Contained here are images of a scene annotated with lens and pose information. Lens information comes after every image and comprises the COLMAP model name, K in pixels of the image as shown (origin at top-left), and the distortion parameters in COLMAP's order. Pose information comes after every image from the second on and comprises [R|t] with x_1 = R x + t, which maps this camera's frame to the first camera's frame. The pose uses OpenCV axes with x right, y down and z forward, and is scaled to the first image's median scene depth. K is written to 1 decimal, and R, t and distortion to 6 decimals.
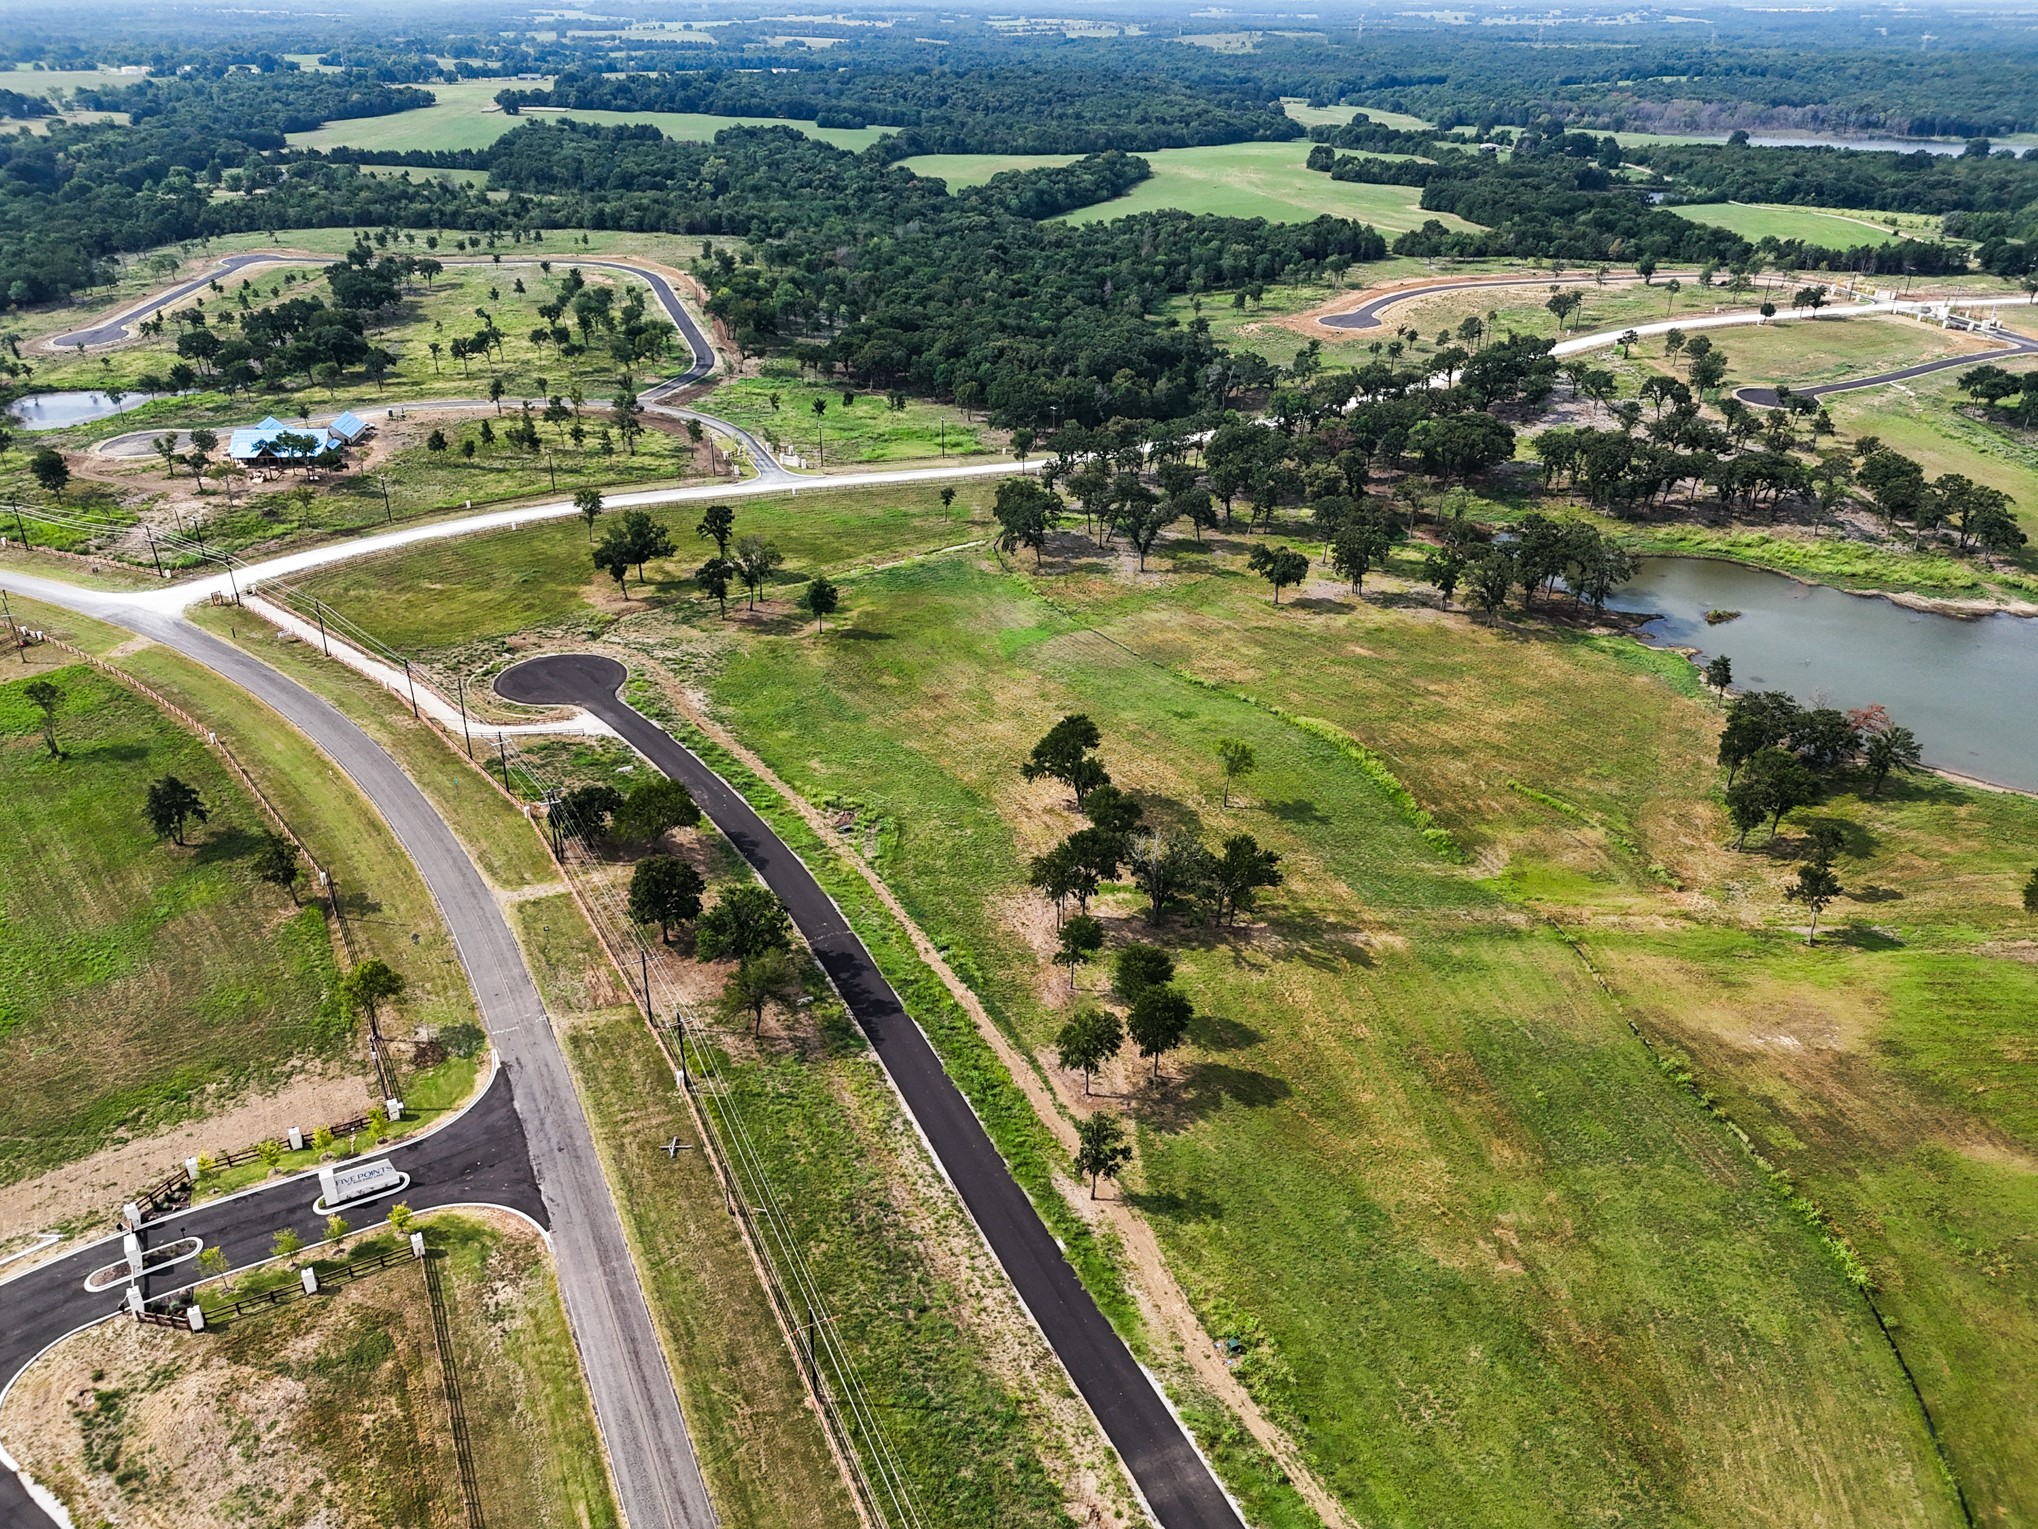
lens RADIAL K [[1502.5, 0, 1023.4], [0, 1502.5, 769.8], [0, 0, 1]] dist [0.050938, -0.041373]
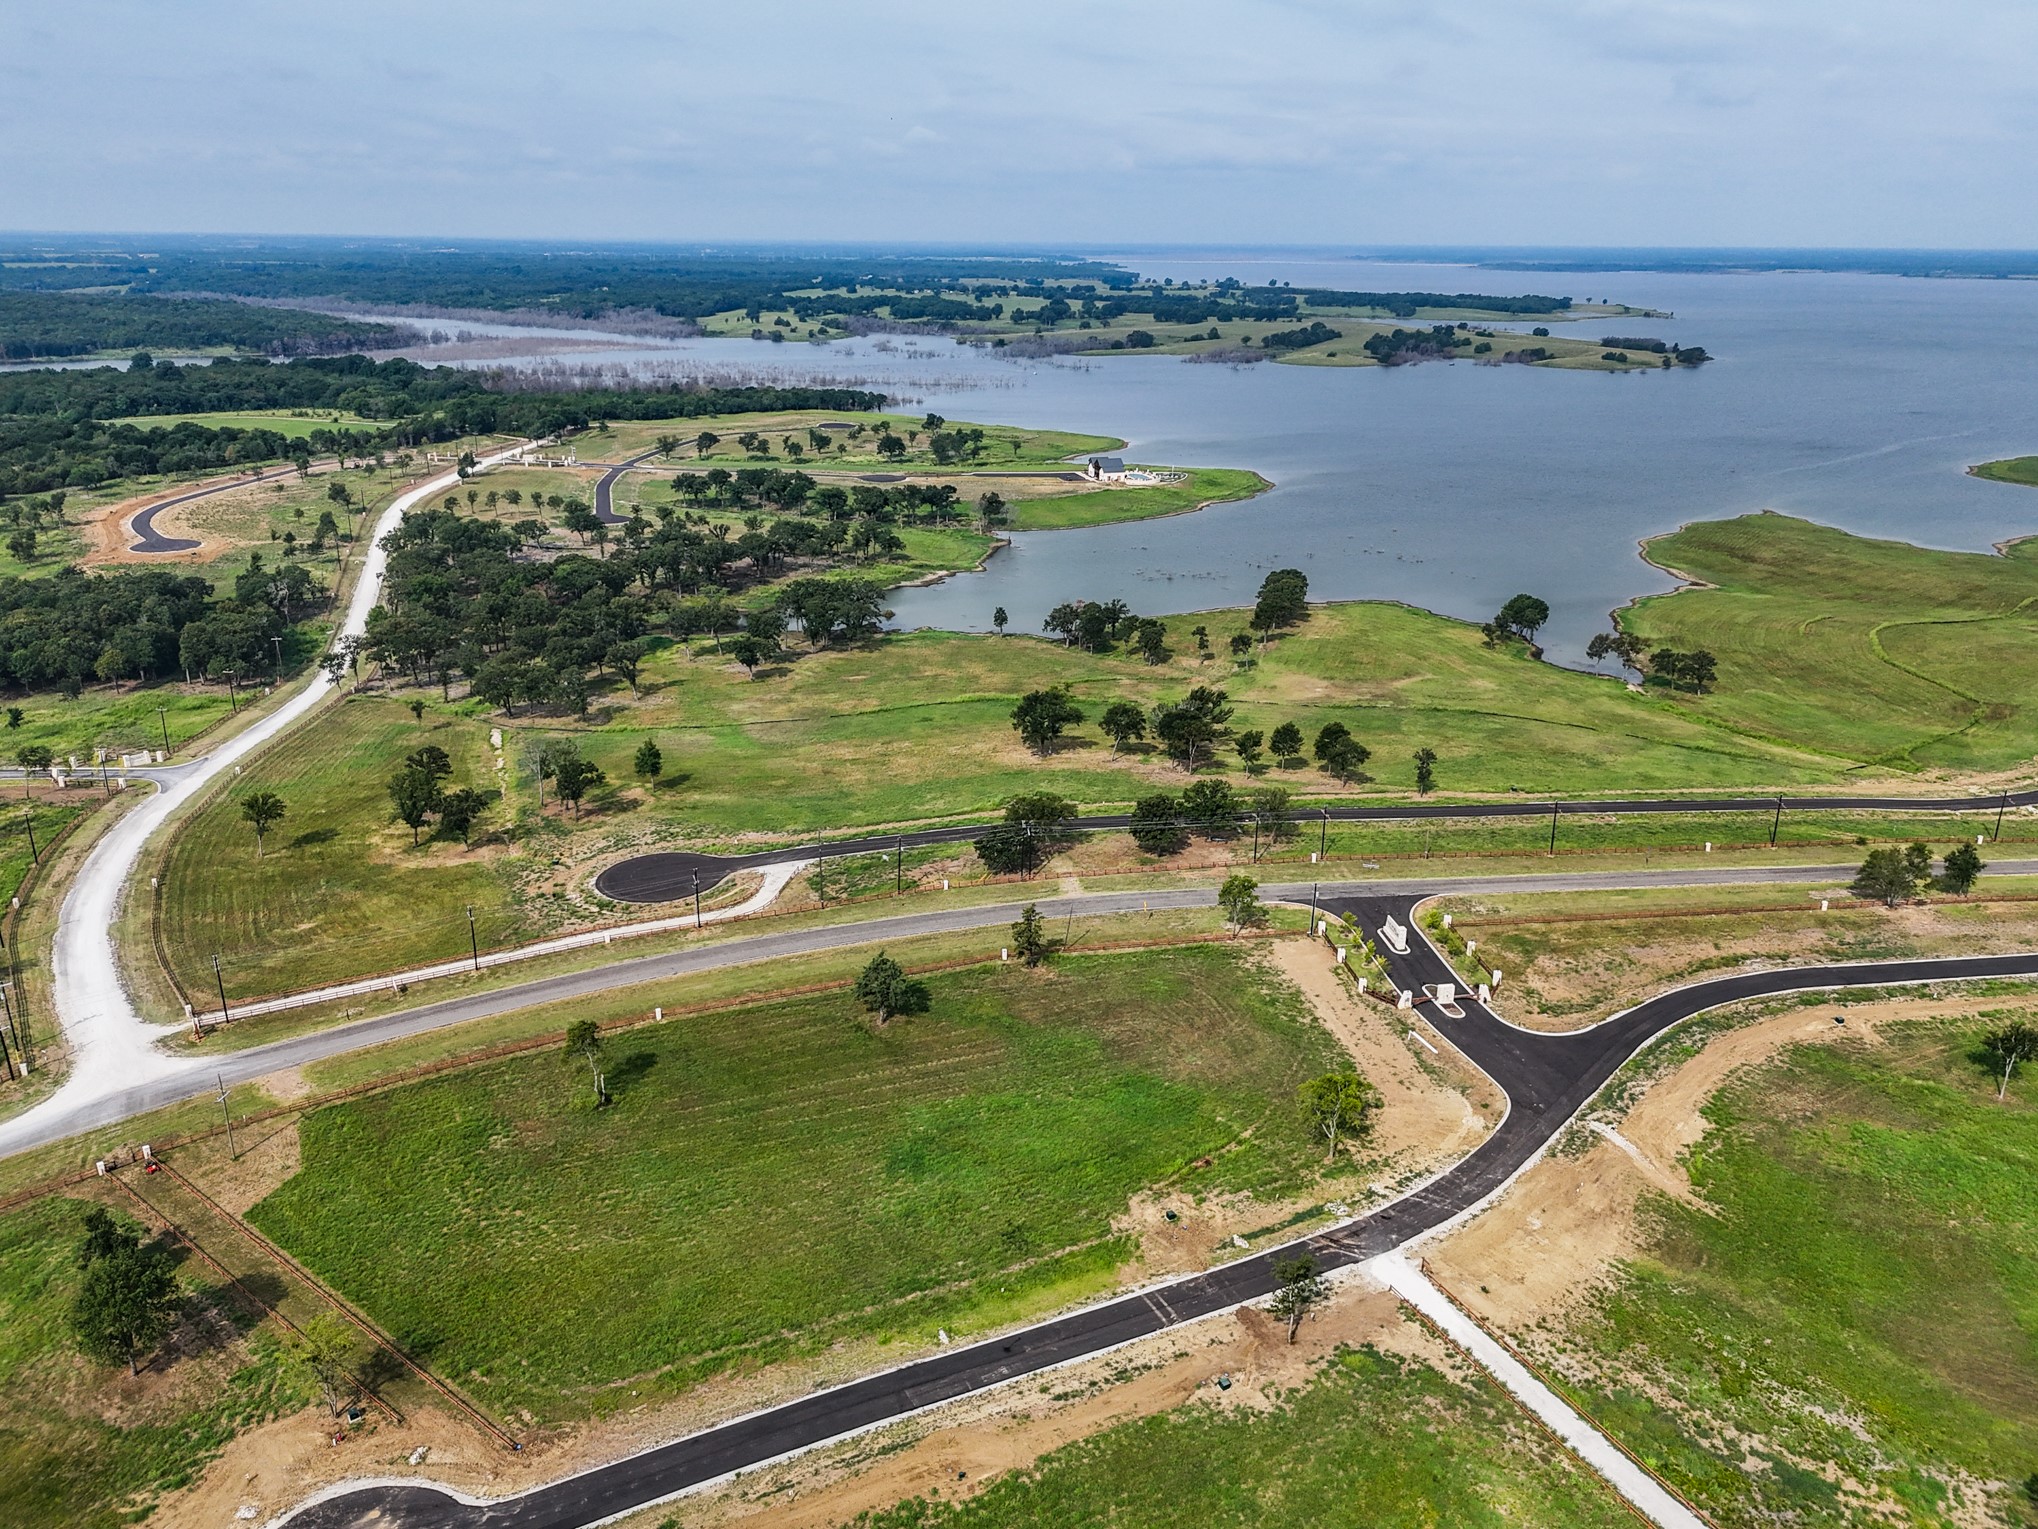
lens RADIAL K [[1506.1, 0, 1023.4], [0, 1506.1, 766.0], [0, 0, 1]] dist [0.054702, -0.049443]
pose [[0.307039, -0.320702, 0.896034, -1.262030], [0.435953, 0.884316, 0.167122, -0.214289], [-0.845974, 0.339316, 0.411330, 0.392488]]
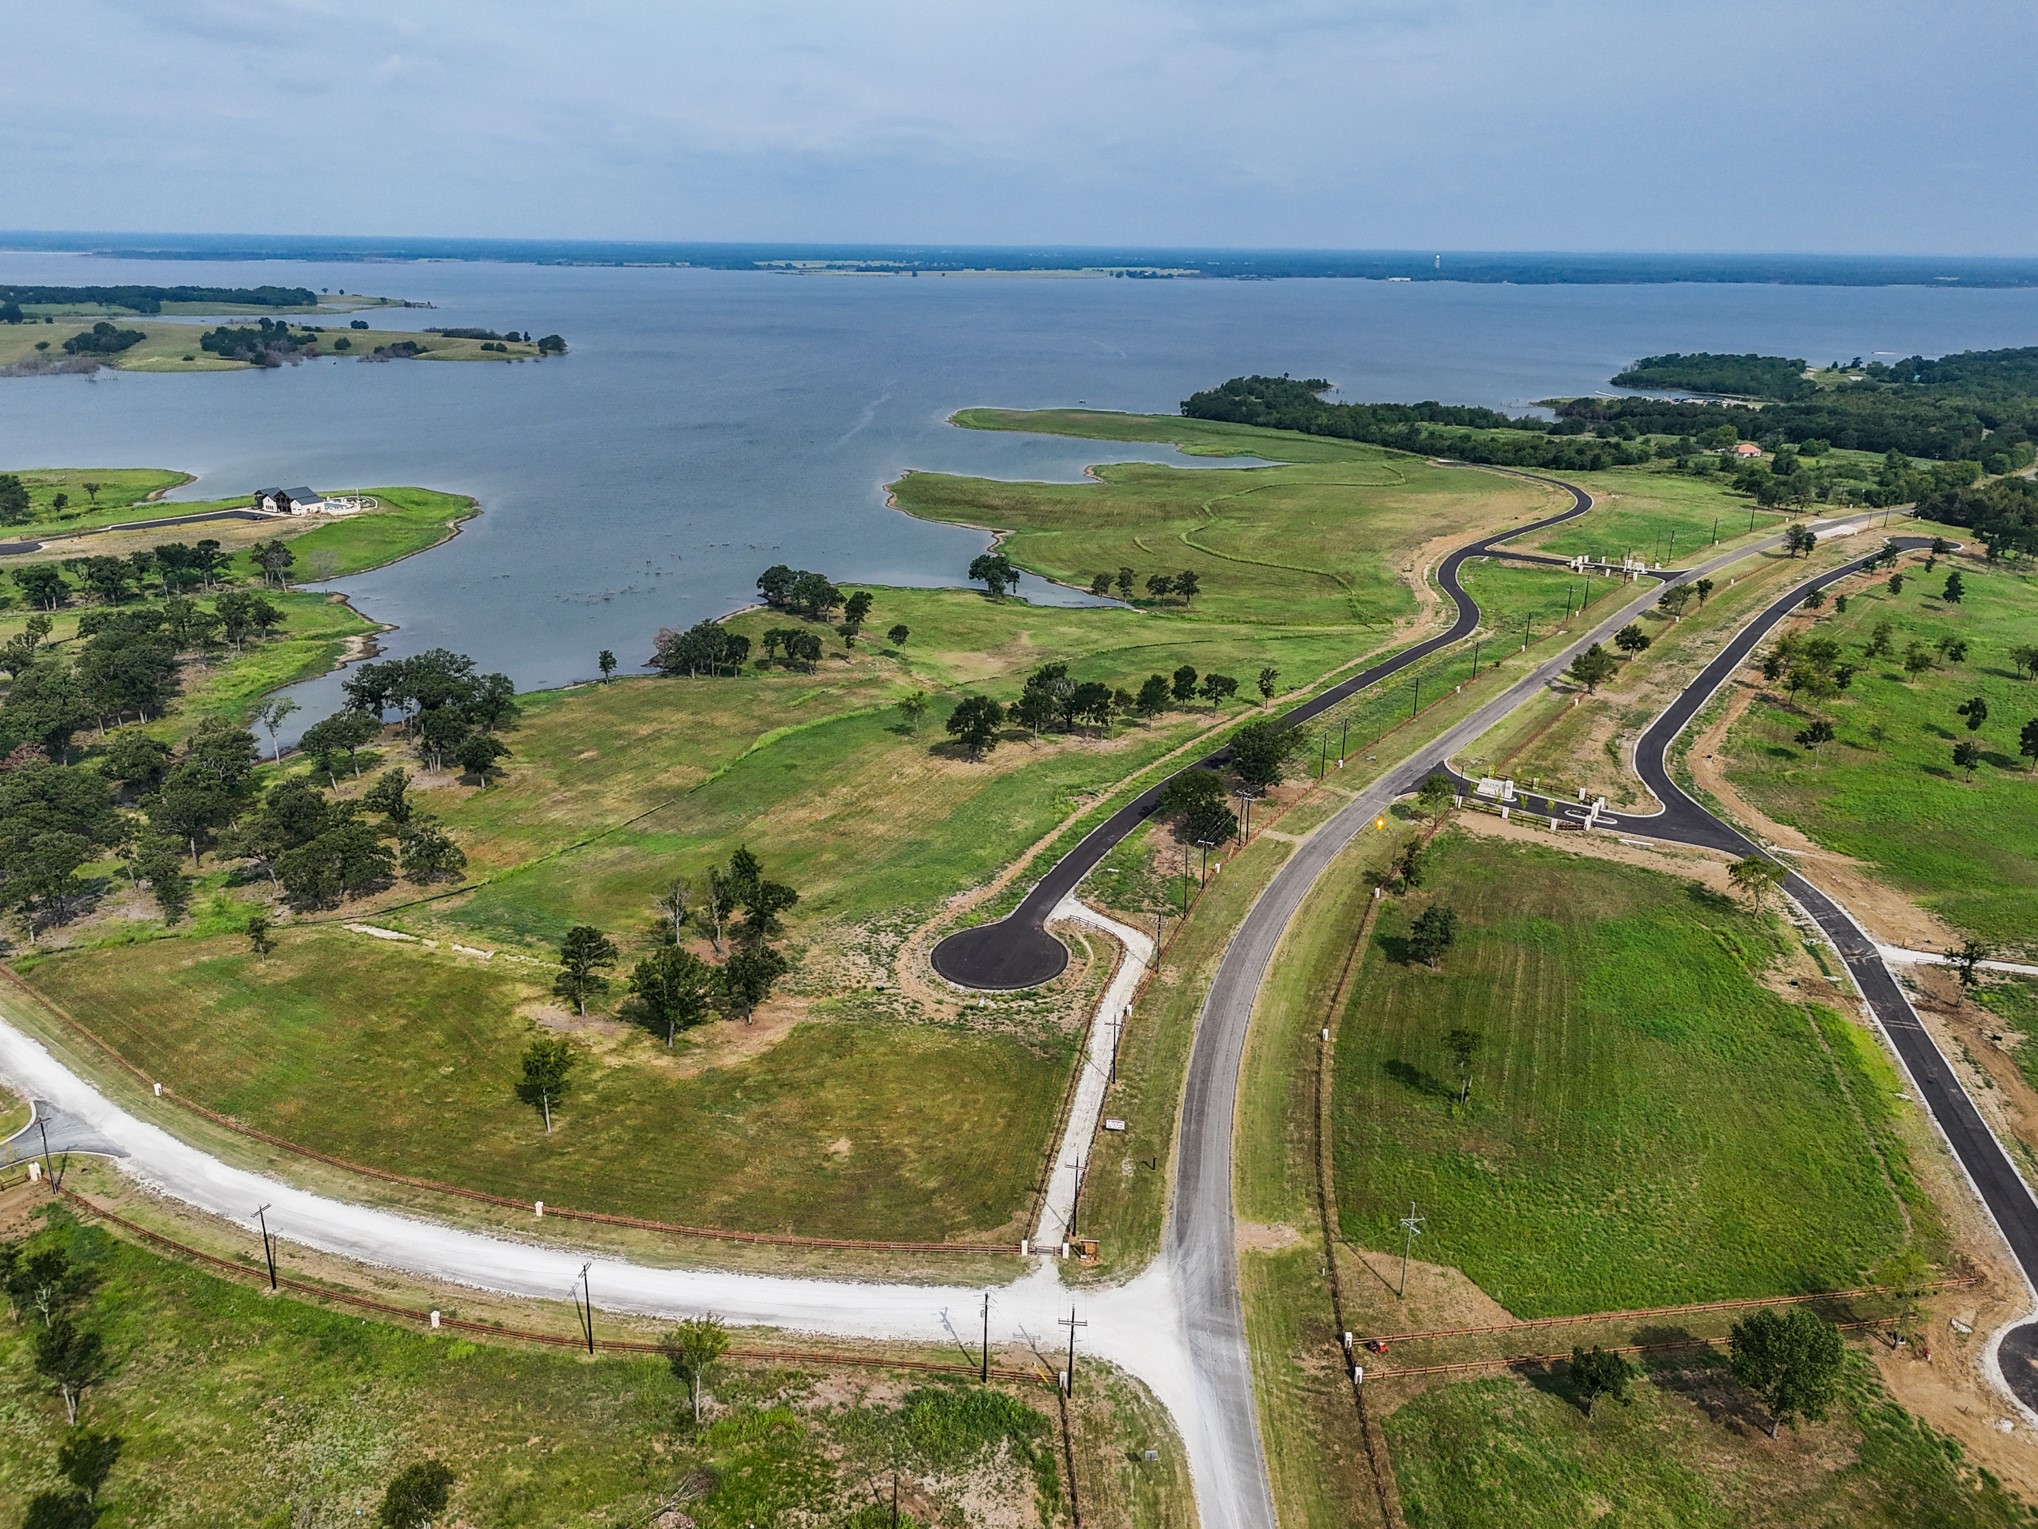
lens RADIAL K [[1506.1, 0, 1022.3], [0, 1506.1, 767.1], [0, 0, 1]] dist [0.054702, -0.049443]
pose [[-0.506007, -0.298009, 0.809412, -1.148502], [0.385515, 0.761324, 0.521310, -0.699127], [-0.771580, 0.575827, -0.270348, 1.319255]]
